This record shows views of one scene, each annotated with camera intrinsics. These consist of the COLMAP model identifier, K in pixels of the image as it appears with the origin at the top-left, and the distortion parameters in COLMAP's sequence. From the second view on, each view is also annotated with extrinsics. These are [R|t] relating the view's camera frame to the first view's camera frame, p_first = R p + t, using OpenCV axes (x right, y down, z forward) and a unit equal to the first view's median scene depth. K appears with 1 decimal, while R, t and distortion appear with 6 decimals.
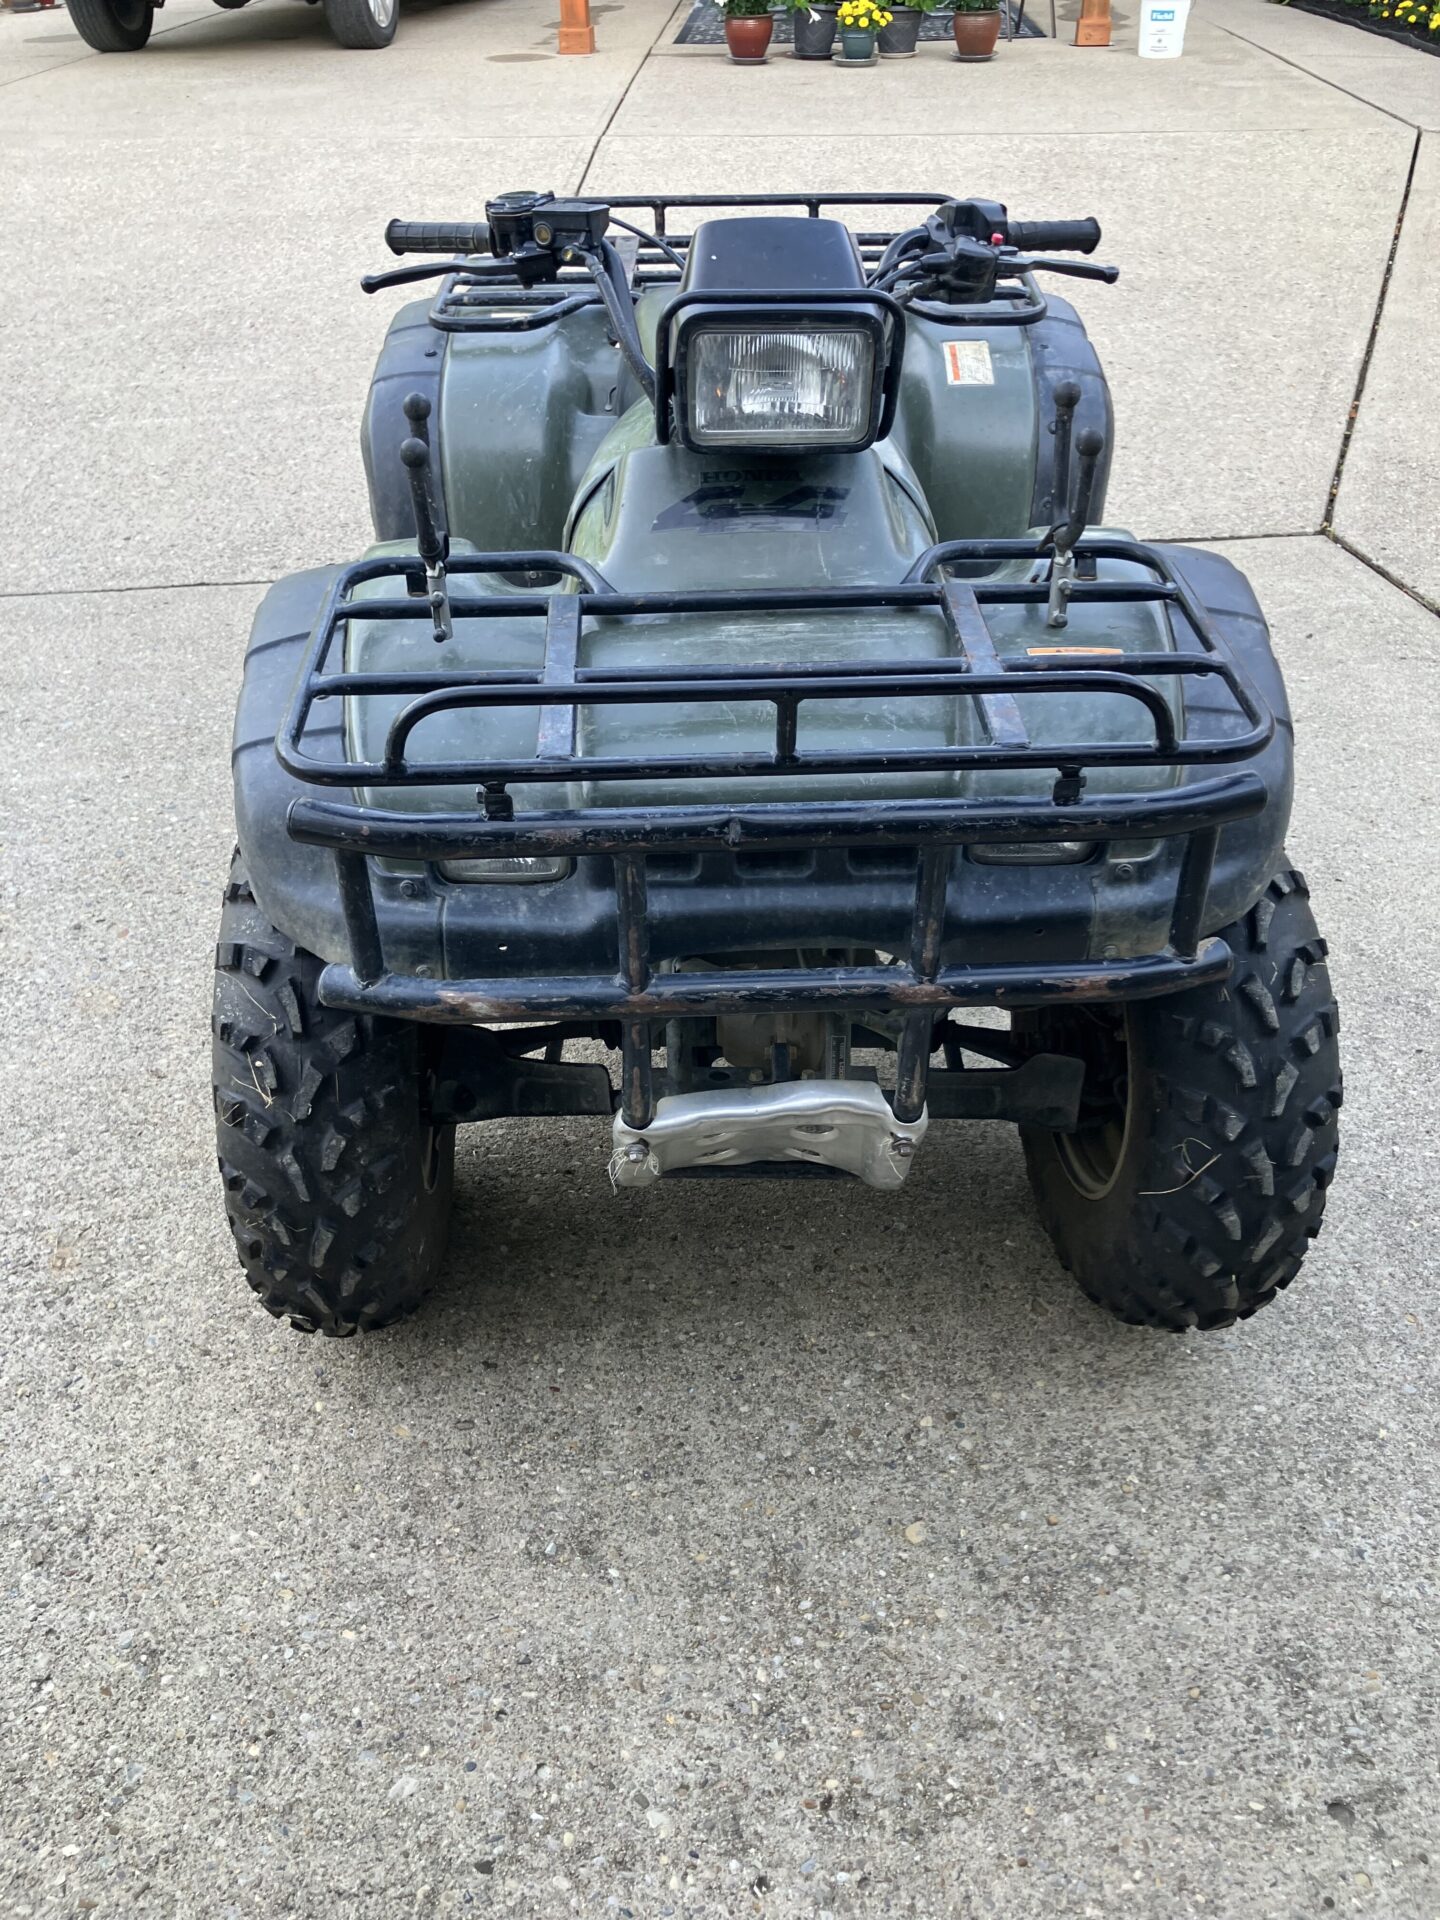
lens RADIAL K [[1536.6, 0, 720.0], [0, 1536.6, 960.0], [0, 0, 1]] dist [0.025201, 0.003760]
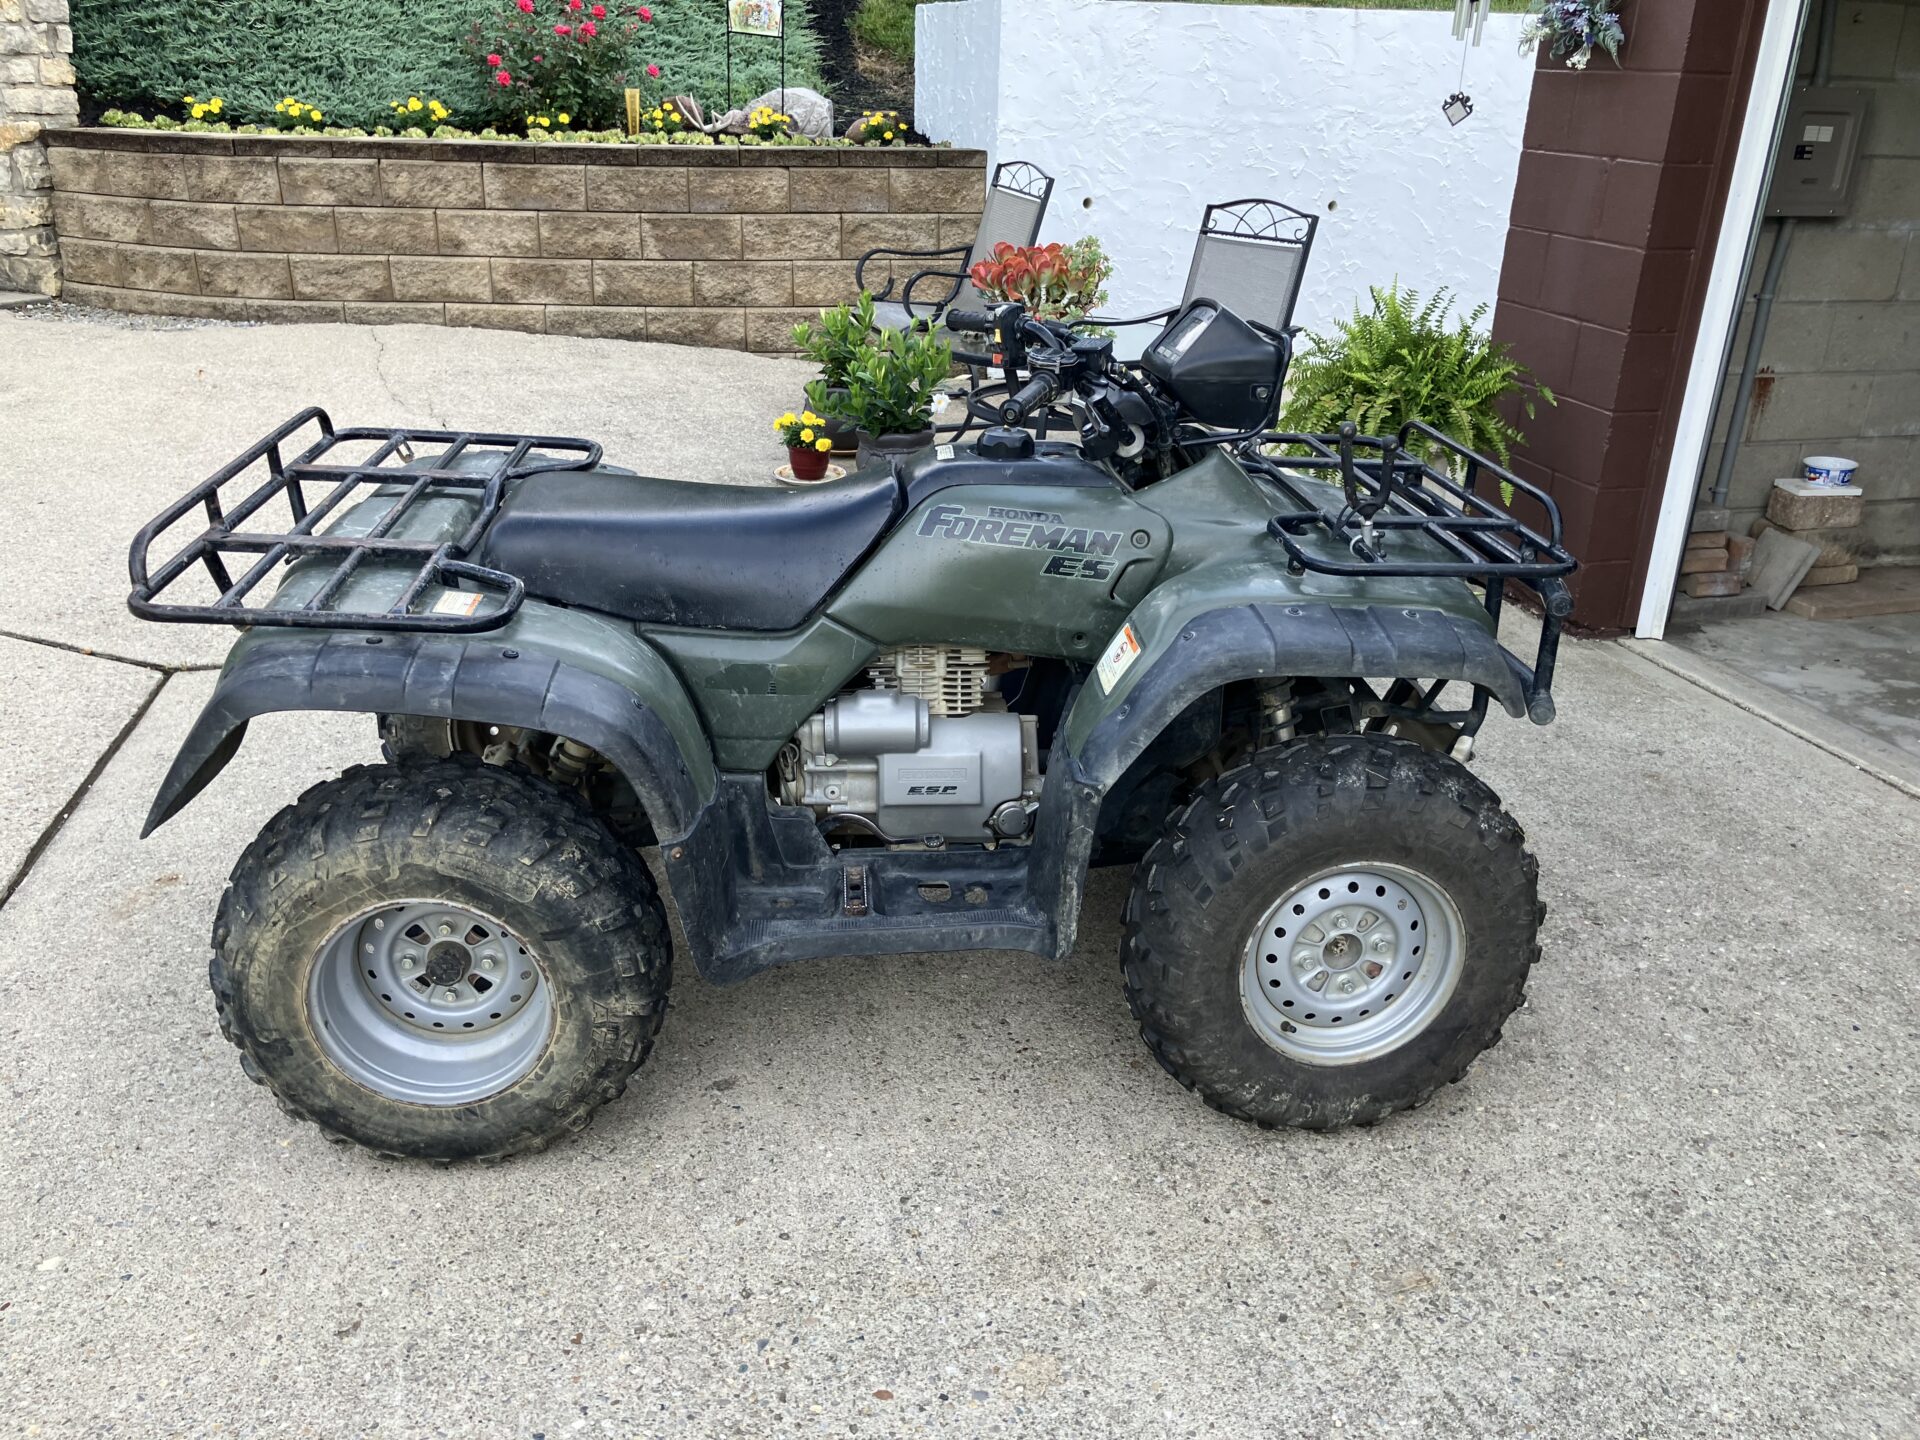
lens RADIAL K [[1536.6, 0, 956.5], [0, 1536.6, 713.9], [0, 0, 1]] dist [0.025201, 0.003760]
pose [[-0.054438, -0.390062, 0.919178, -1.371225], [0.574866, 0.740437, 0.348257, -0.726827], [-0.816435, 0.547362, 0.183926, 0.934830]]
